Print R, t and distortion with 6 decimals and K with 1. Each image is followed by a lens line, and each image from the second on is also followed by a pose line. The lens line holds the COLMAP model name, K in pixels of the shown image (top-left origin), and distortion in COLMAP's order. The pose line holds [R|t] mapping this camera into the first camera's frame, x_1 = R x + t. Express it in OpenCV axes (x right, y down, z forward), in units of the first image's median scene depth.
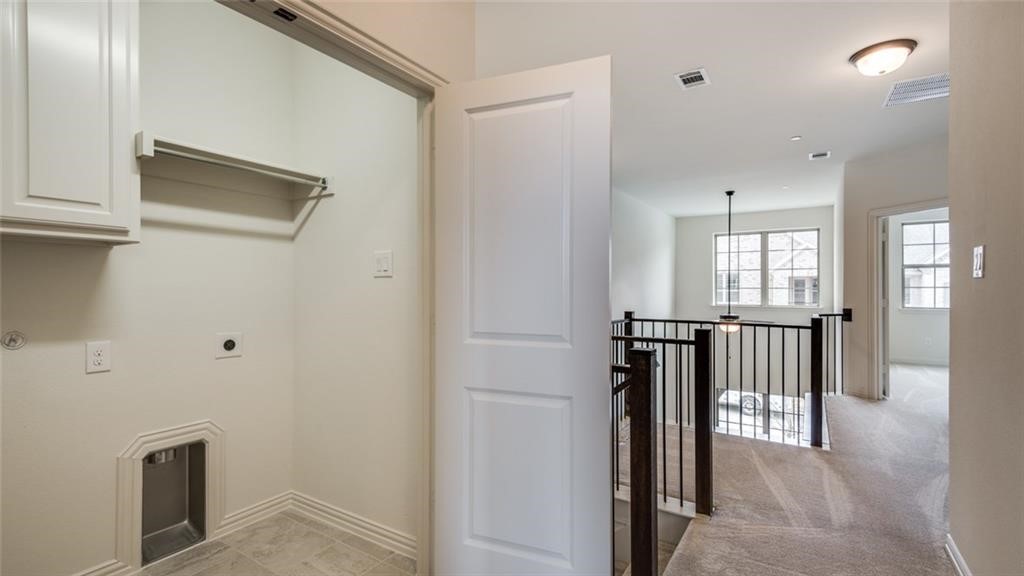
lens RADIAL K [[466.5, 0, 511.9], [0, 466.5, 289.9], [0, 0, 1]] dist [0.016694, -0.000311]
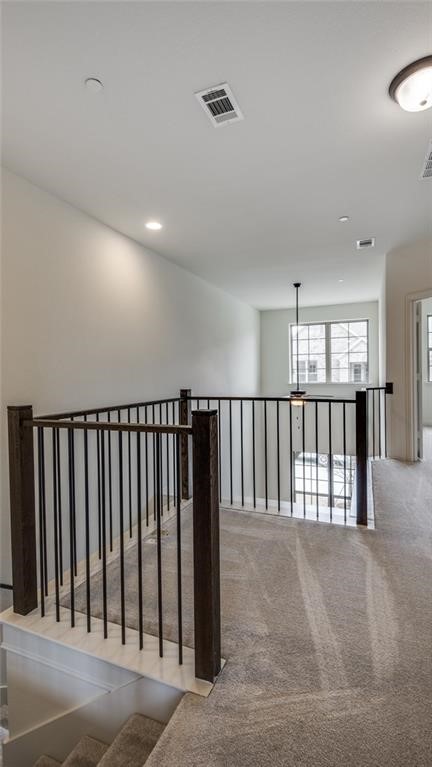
lens RADIAL K [[348.5, 0, 216.0], [0, 348.5, 383.5], [0, 0, 1]] dist [0.000550, -0.000766]
pose [[0.987005, -0.021314, 0.159270, 0.198571], [0.018078, 0.999600, 0.021737, 0.019367], [-0.159669, -0.018575, 0.986996, 0.283054]]
